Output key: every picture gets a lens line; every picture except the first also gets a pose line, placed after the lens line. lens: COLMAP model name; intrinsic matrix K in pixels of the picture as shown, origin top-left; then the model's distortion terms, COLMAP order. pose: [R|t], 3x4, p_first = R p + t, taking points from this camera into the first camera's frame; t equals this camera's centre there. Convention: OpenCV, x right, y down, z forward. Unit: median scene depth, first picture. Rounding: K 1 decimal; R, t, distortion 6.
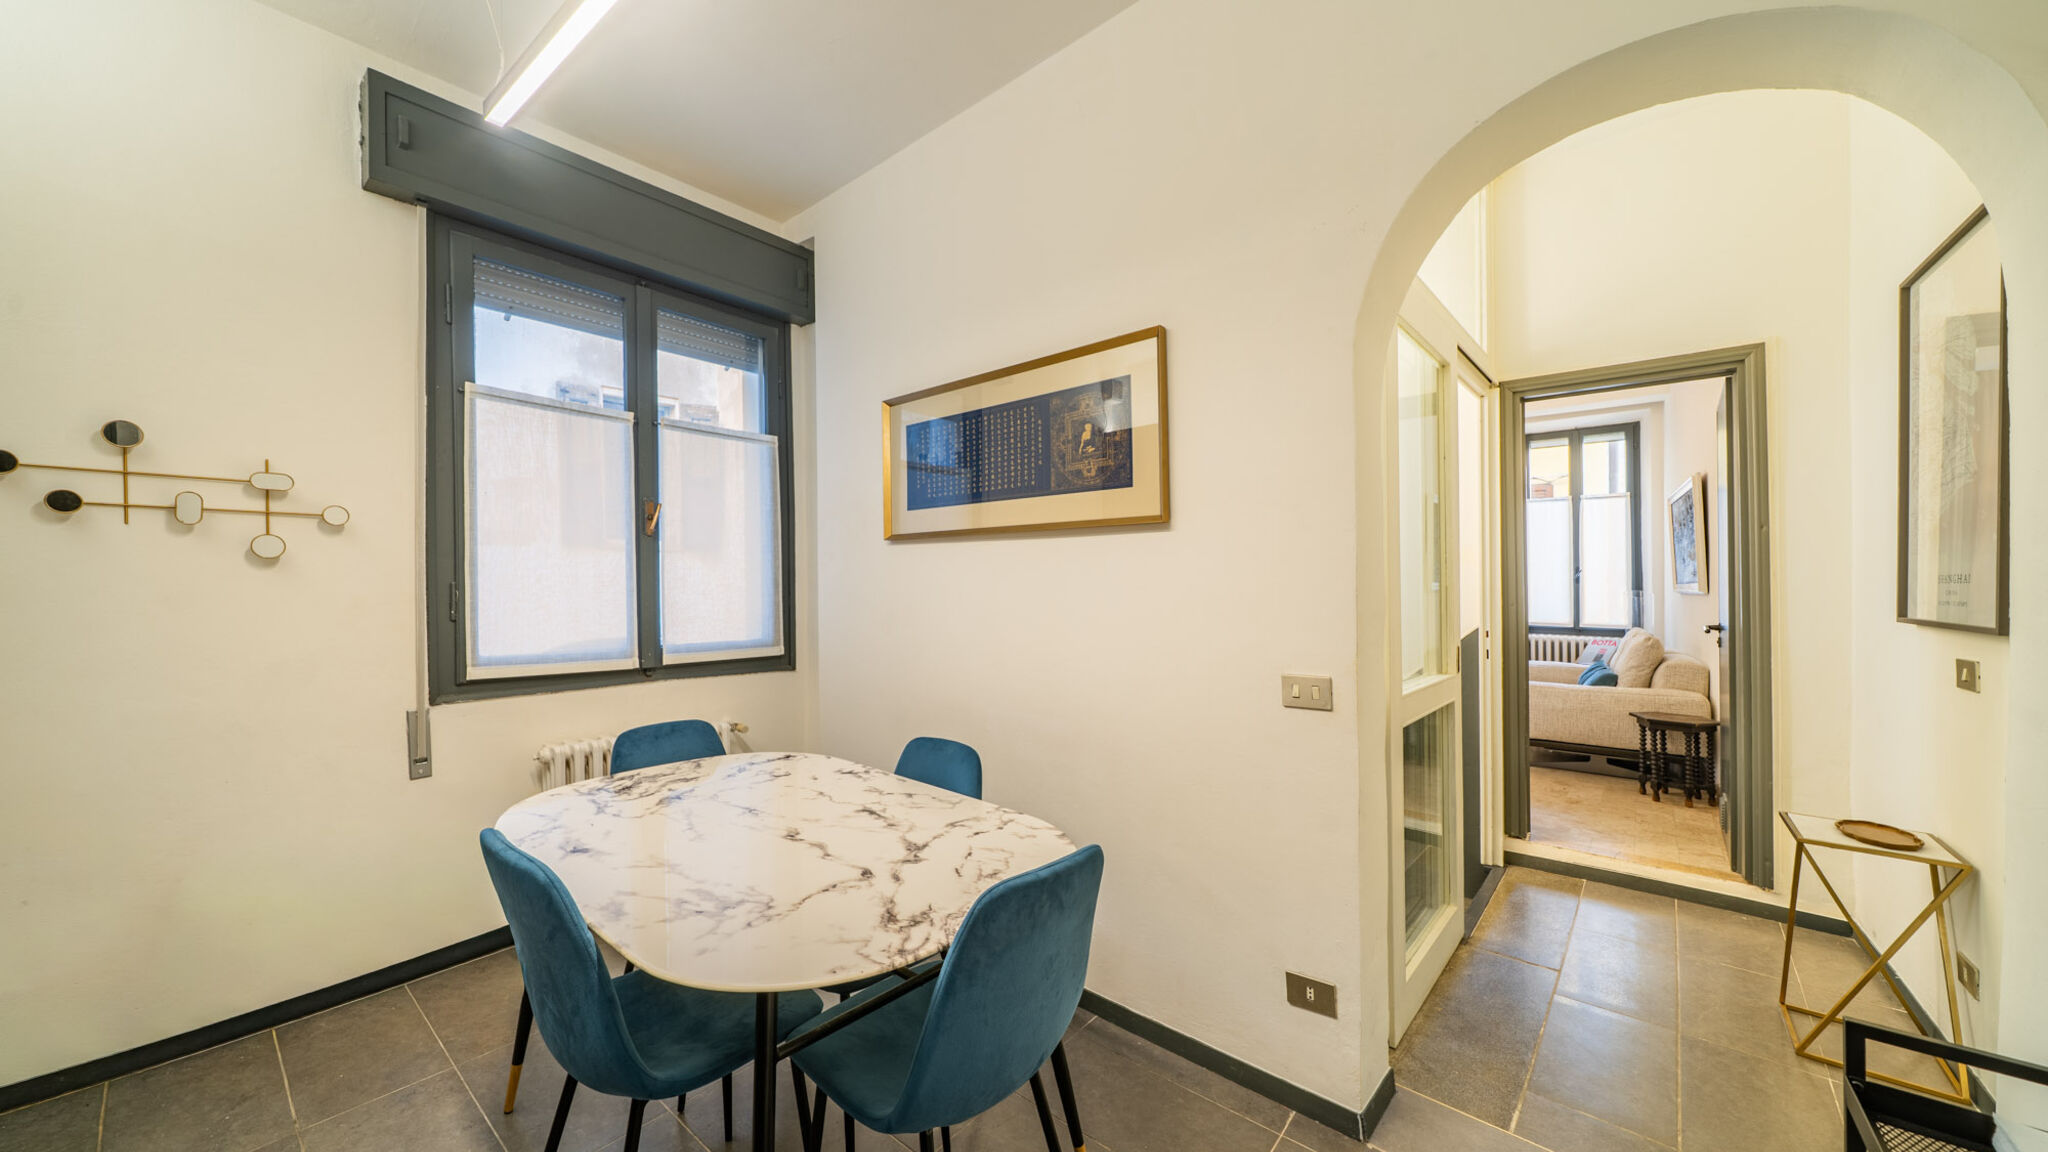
lens RADIAL K [[714.1, 0, 1021.9], [0, 714.1, 589.7], [0, 0, 1]] dist [-0.009879, 0.000120]
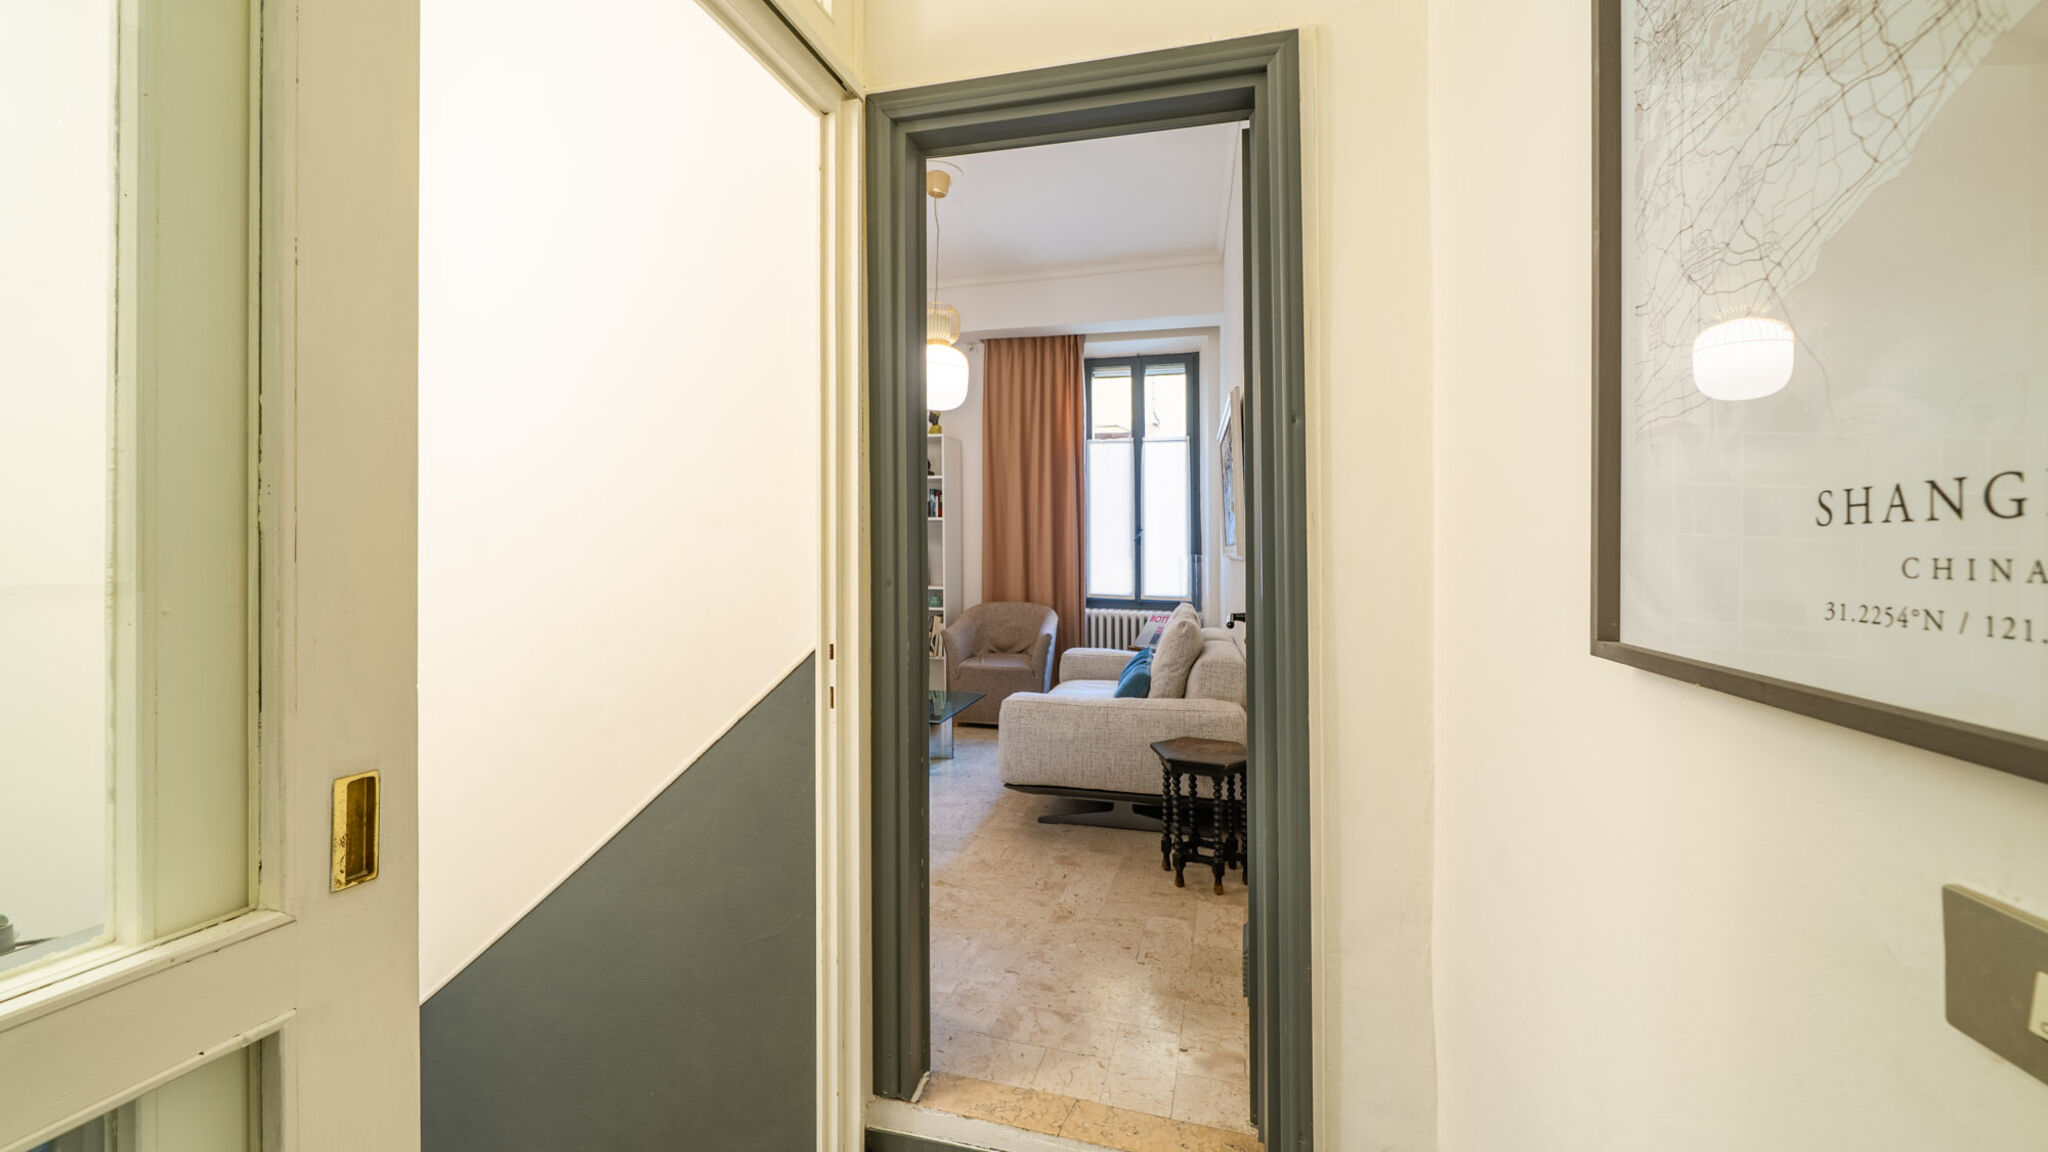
lens RADIAL K [[780.0, 0, 1053.0], [0, 780.0, 540.2], [0, 0, 1]] dist [-0.014247, 0.000000]
pose [[0.882879, 0.010791, 0.469476, 0.641714], [-0.003963, 0.999872, -0.015529, -0.000312], [-0.469584, 0.011849, 0.882809, 0.598461]]
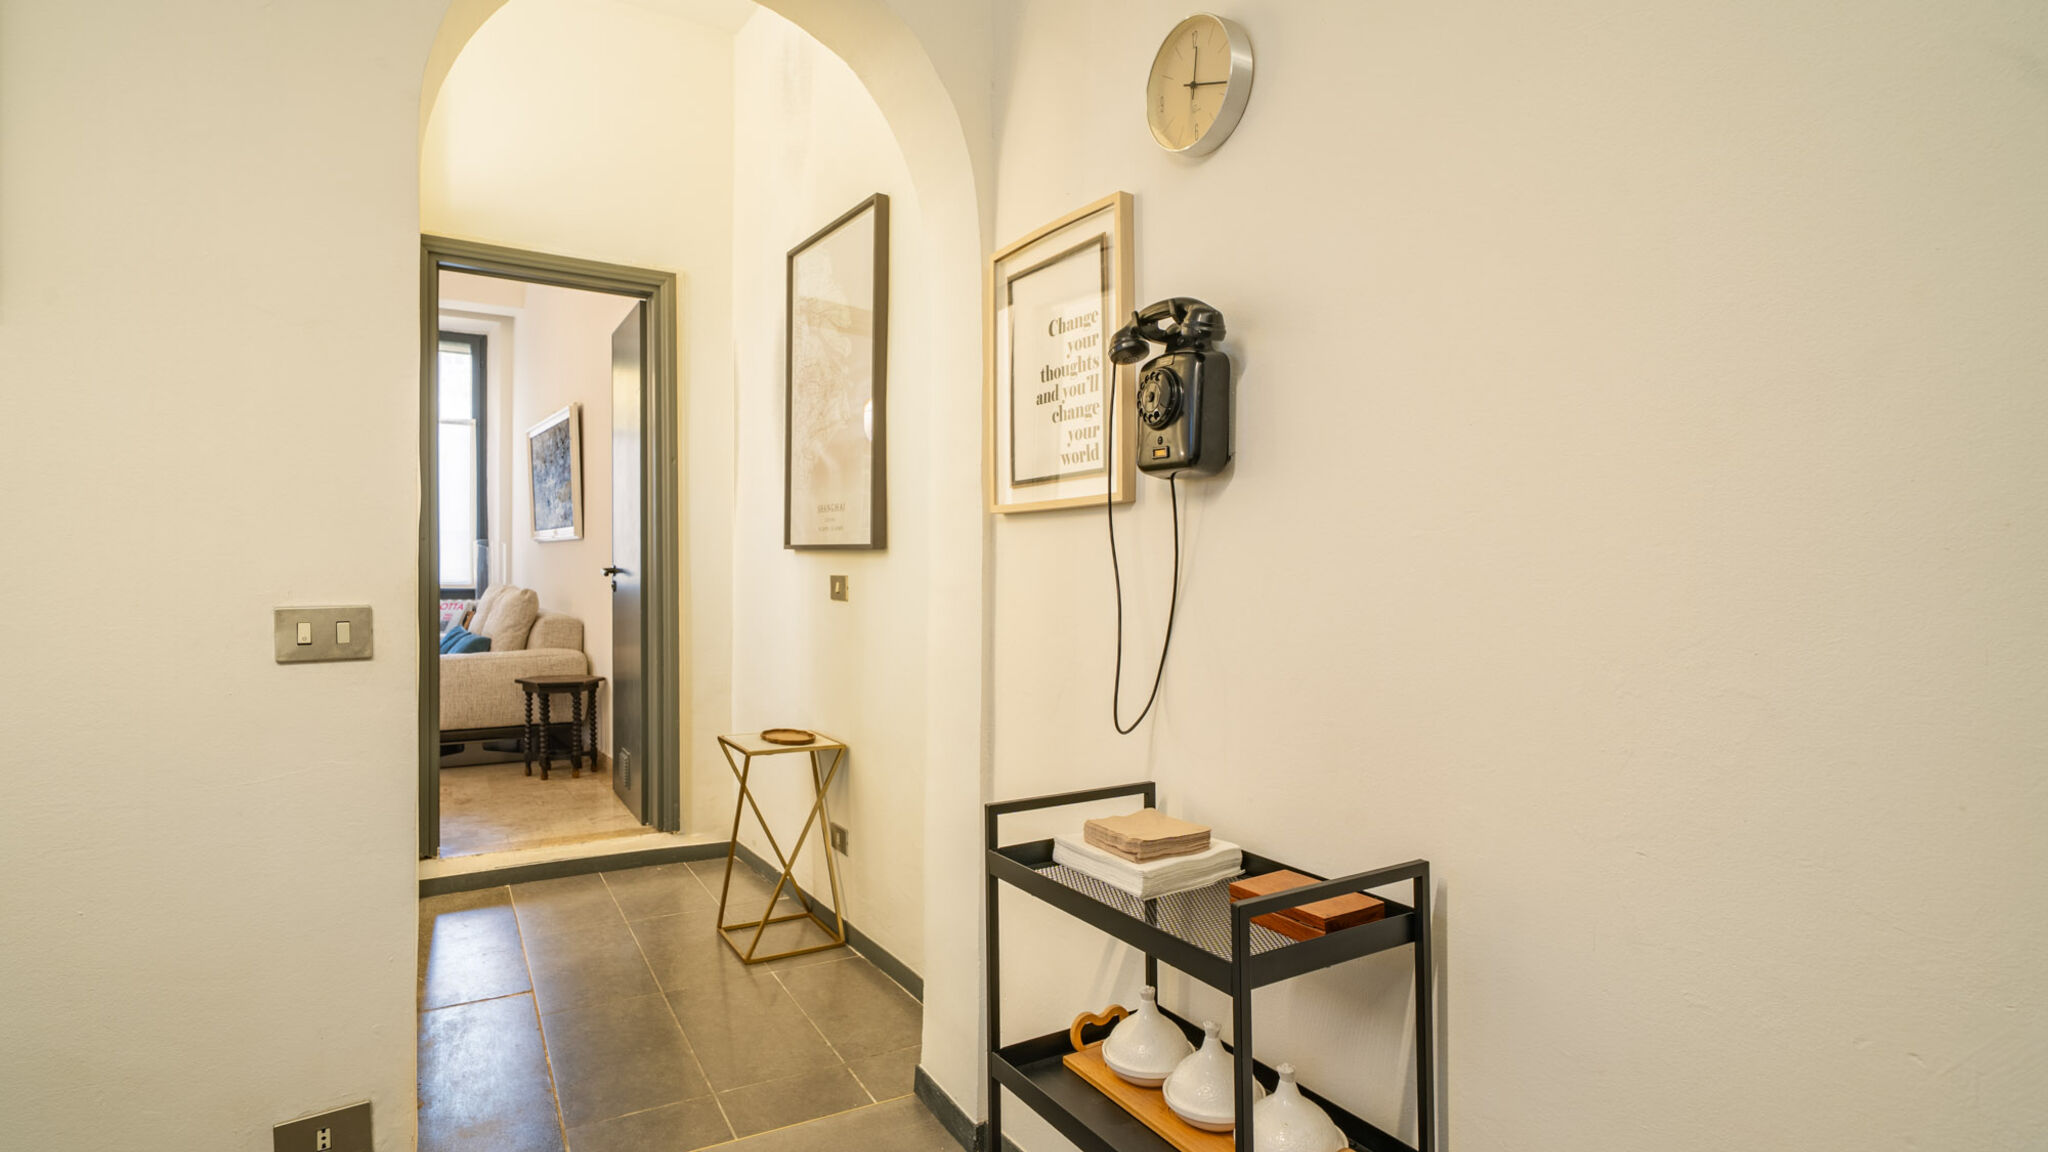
lens RADIAL K [[1034.8, 0, 1022.8], [0, 1034.8, 534.2], [0, 0, 1]] dist [-0.023591, -0.000095]
pose [[0.303235, 0.019282, 0.952721, -0.156659], [0.001951, 0.999781, -0.020855, 0.042569], [-0.952914, 0.008182, 0.303131, 0.102340]]
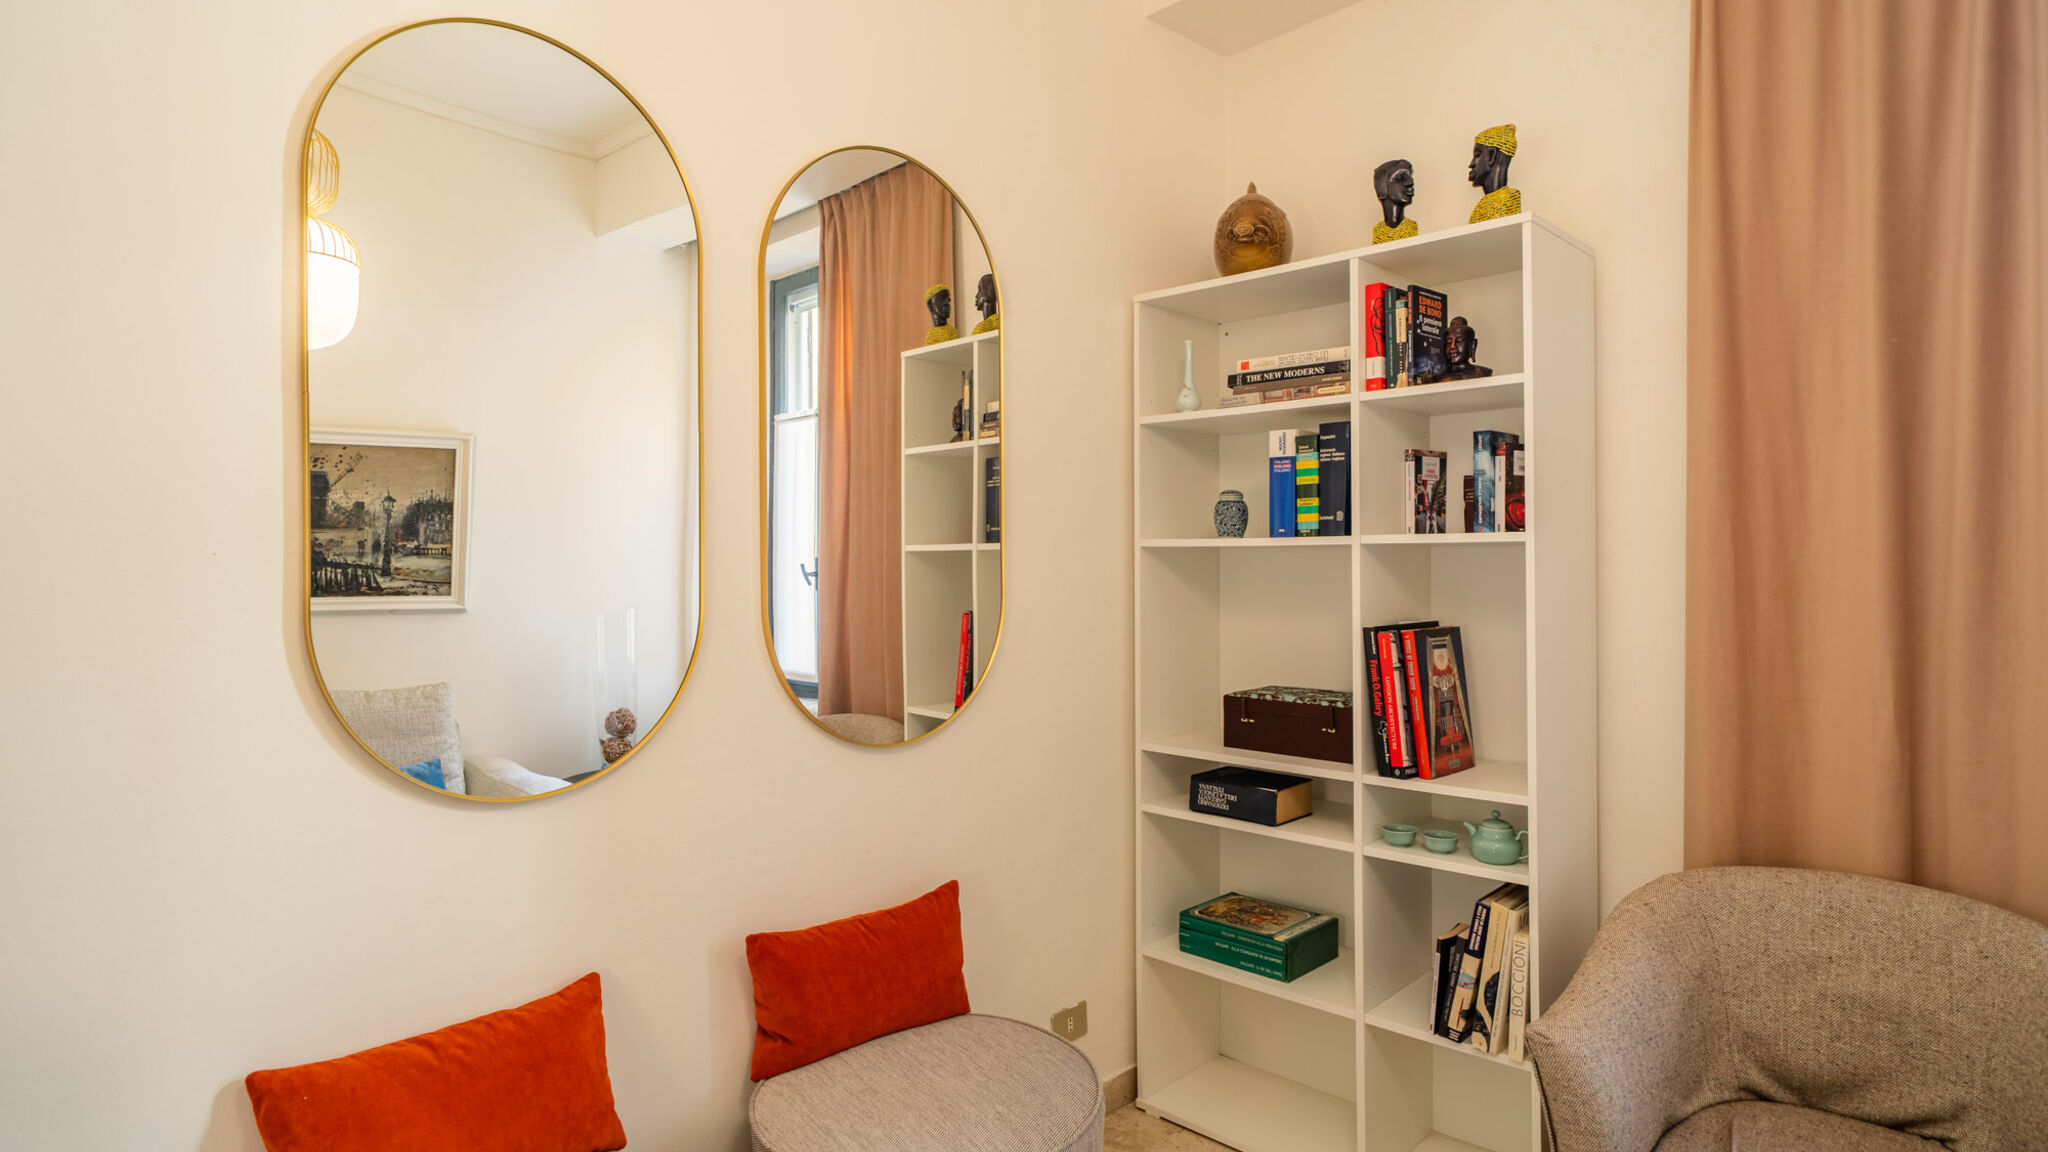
lens RADIAL K [[1104.4, 0, 1031.9], [0, 1104.4, 570.0], [0, 0, 1]] dist [-0.001651, -0.000666]
pose [[0.998119, -0.000092, -0.061308, 1.035648], [0.000007, 0.999999, -0.001391, -0.059679], [0.061308, 0.001388, 0.998118, 1.707802]]
